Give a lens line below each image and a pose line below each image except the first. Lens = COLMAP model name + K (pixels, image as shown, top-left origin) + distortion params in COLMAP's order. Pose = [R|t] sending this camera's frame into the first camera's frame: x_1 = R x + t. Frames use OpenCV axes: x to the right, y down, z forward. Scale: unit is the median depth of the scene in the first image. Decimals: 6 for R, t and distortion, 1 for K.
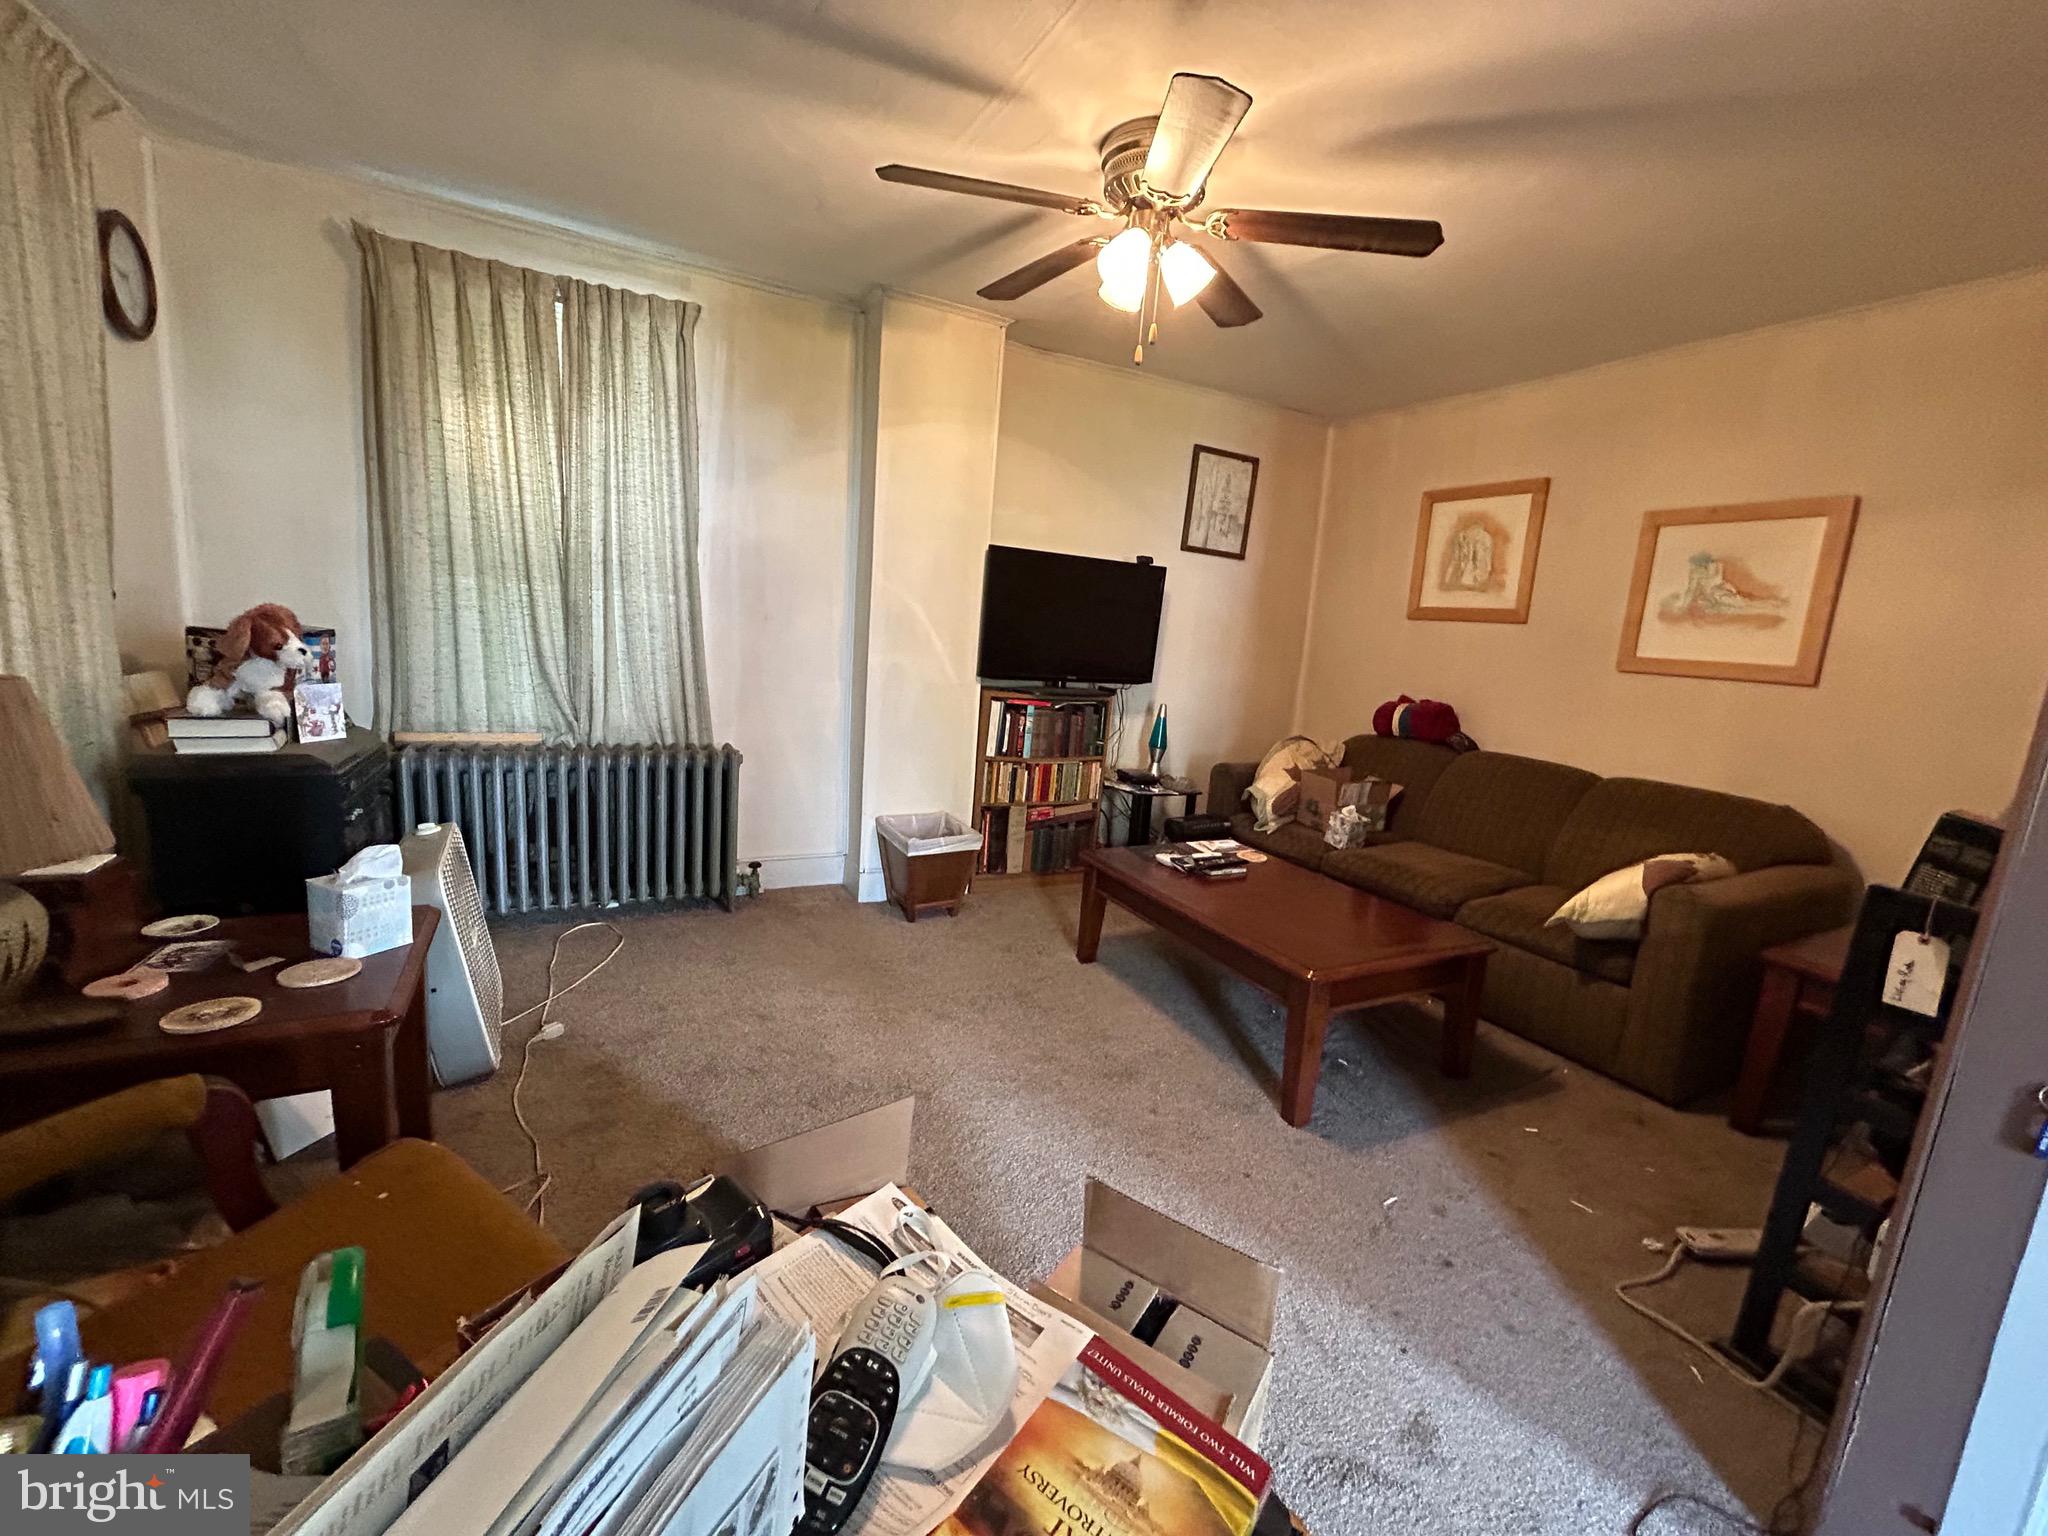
lens RADIAL K [[827.9, 0, 1022.6], [0, 827.9, 765.8], [0, 0, 1]] dist [-0.002140, 0.000447]
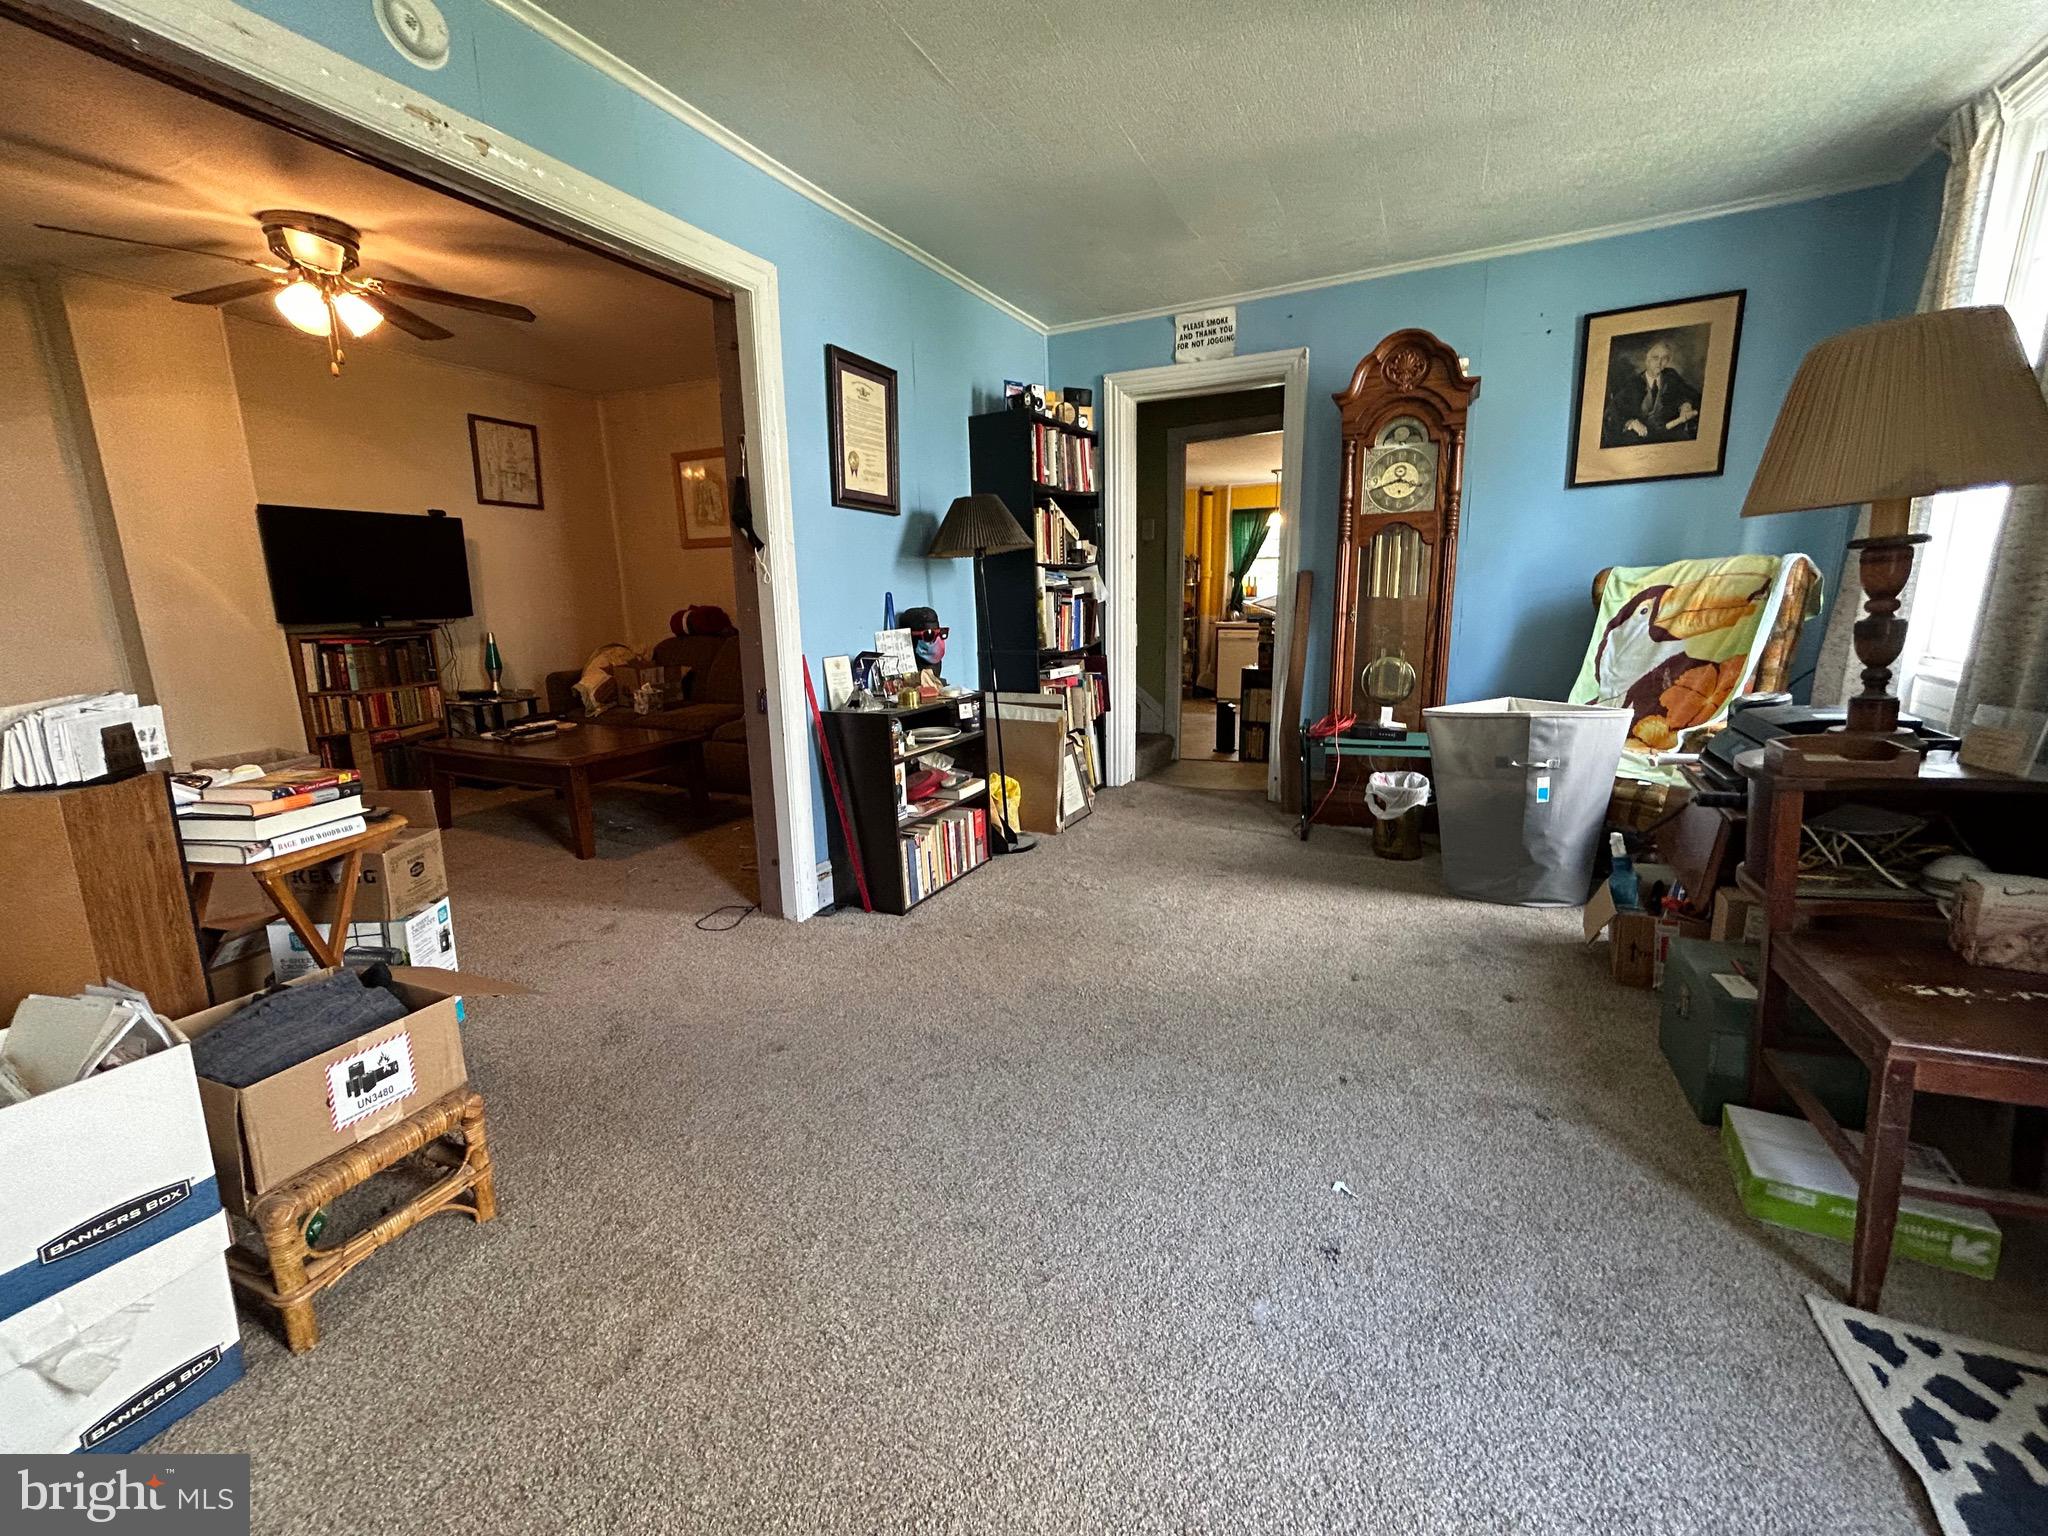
lens RADIAL K [[827.9, 0, 1022.6], [0, 827.9, 765.8], [0, 0, 1]] dist [-0.002140, 0.000447]
pose [[0.801959, -0.209680, 0.559371, 0.081717], [0.176399, 0.977741, 0.113606, 0.124072], [-0.570741, 0.007565, 0.821095, -0.467994]]
